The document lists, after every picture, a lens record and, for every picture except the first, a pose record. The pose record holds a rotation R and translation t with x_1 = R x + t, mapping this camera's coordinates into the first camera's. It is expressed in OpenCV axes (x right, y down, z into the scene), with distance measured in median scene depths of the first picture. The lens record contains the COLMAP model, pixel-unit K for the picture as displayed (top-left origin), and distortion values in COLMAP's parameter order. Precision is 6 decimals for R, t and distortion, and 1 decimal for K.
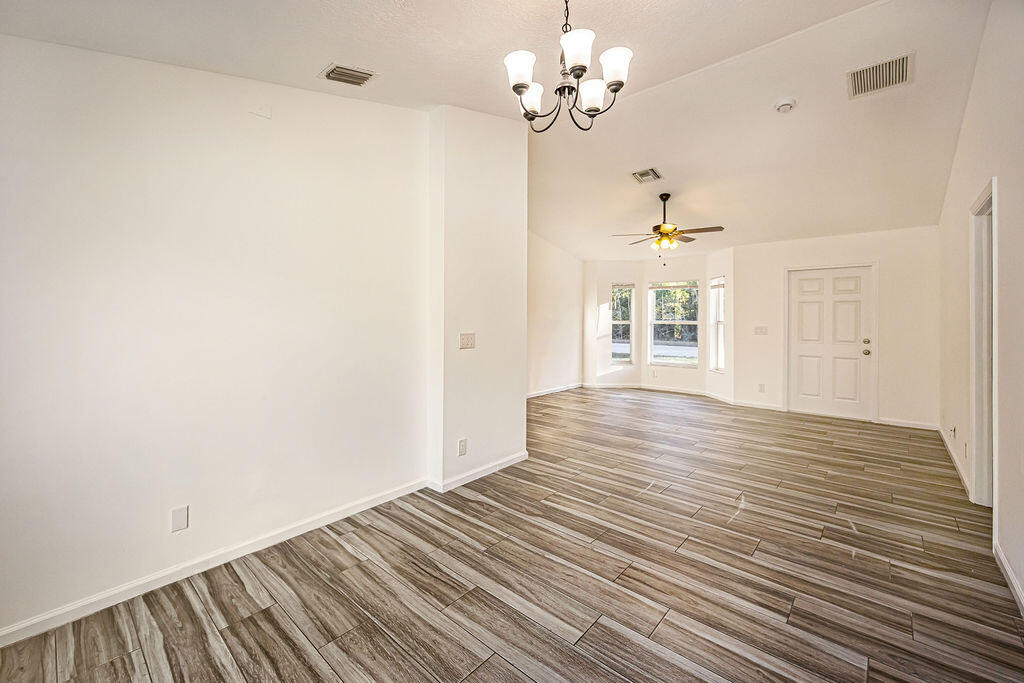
lens RADIAL K [[435.6, 0, 512.6], [0, 435.6, 314.2], [0, 0, 1]] dist [-0.003602, -0.000261]
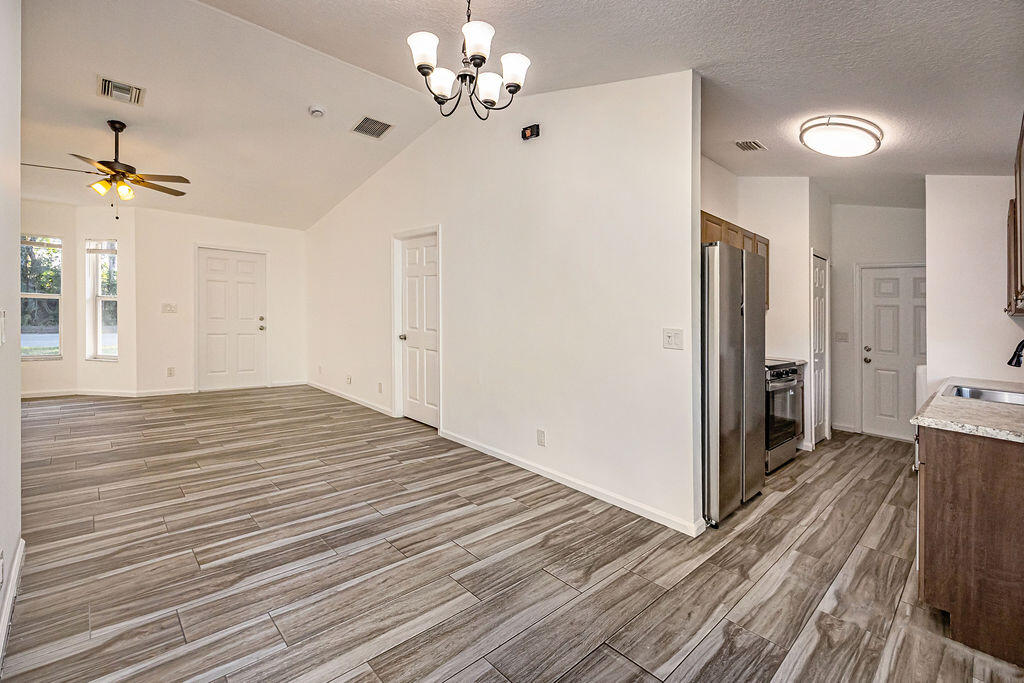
lens RADIAL K [[422.5, 0, 510.8], [0, 422.5, 292.0], [0, 0, 1]] dist [-0.000131, 0.000068]
pose [[0.102871, 0.047553, 0.993557, -0.610055], [-0.045166, 0.998050, -0.043092, 0.024549], [-0.993669, -0.040442, 0.104818, 0.556119]]
